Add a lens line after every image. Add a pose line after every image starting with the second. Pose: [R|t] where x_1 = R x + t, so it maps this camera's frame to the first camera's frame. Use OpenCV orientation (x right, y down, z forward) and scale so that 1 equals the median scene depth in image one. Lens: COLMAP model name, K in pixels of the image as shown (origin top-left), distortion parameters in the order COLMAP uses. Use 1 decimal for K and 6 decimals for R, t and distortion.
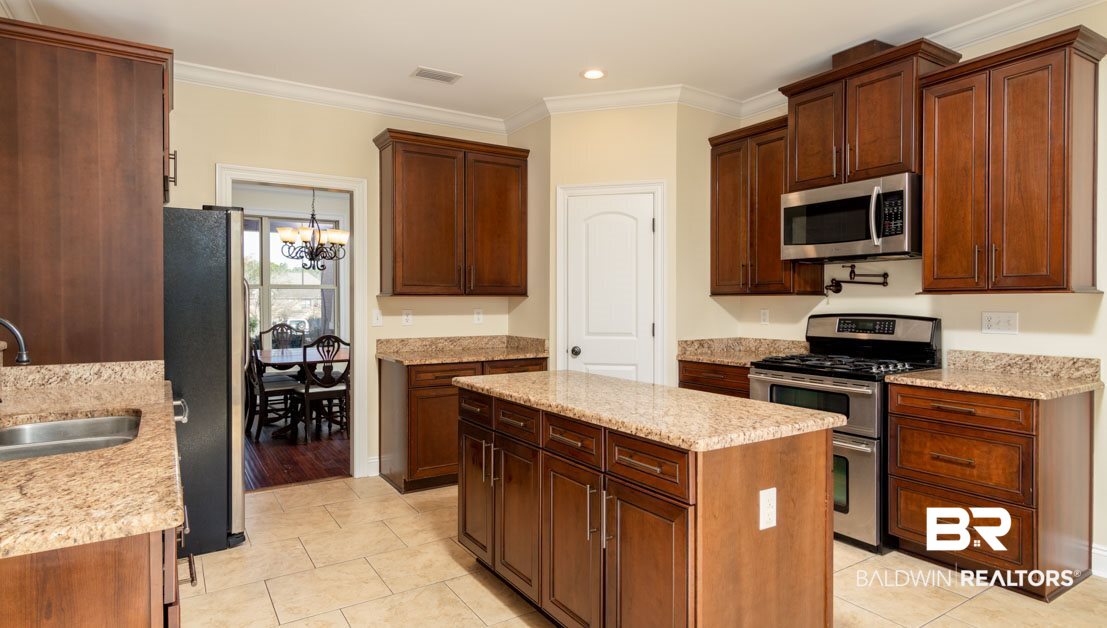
lens RADIAL K [[620.8, 0, 558.0], [0, 620.8, 308.6], [0, 0, 1]] dist [0.037555, 0.000661]
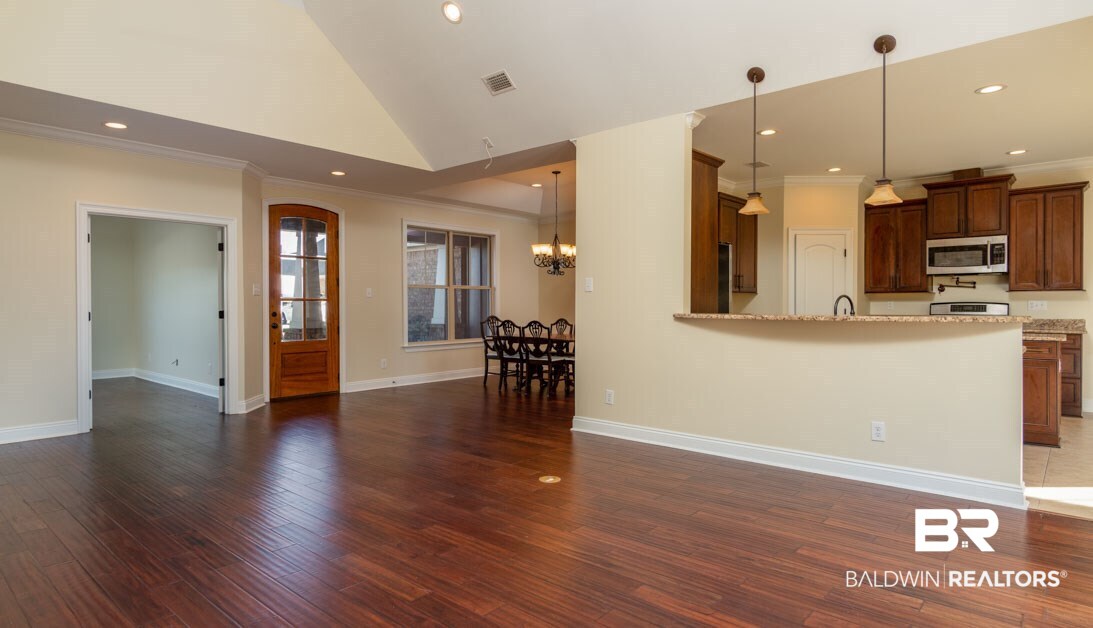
lens RADIAL K [[588.4, 0, 543.9], [0, 588.4, 312.6], [0, 0, 1]] dist [0.000617, -0.000470]
pose [[0.960643, -0.003076, 0.277770, -1.279455], [0.002742, 0.999995, 0.001588, 0.033674], [-0.277773, -0.000763, 0.960646, -0.410213]]
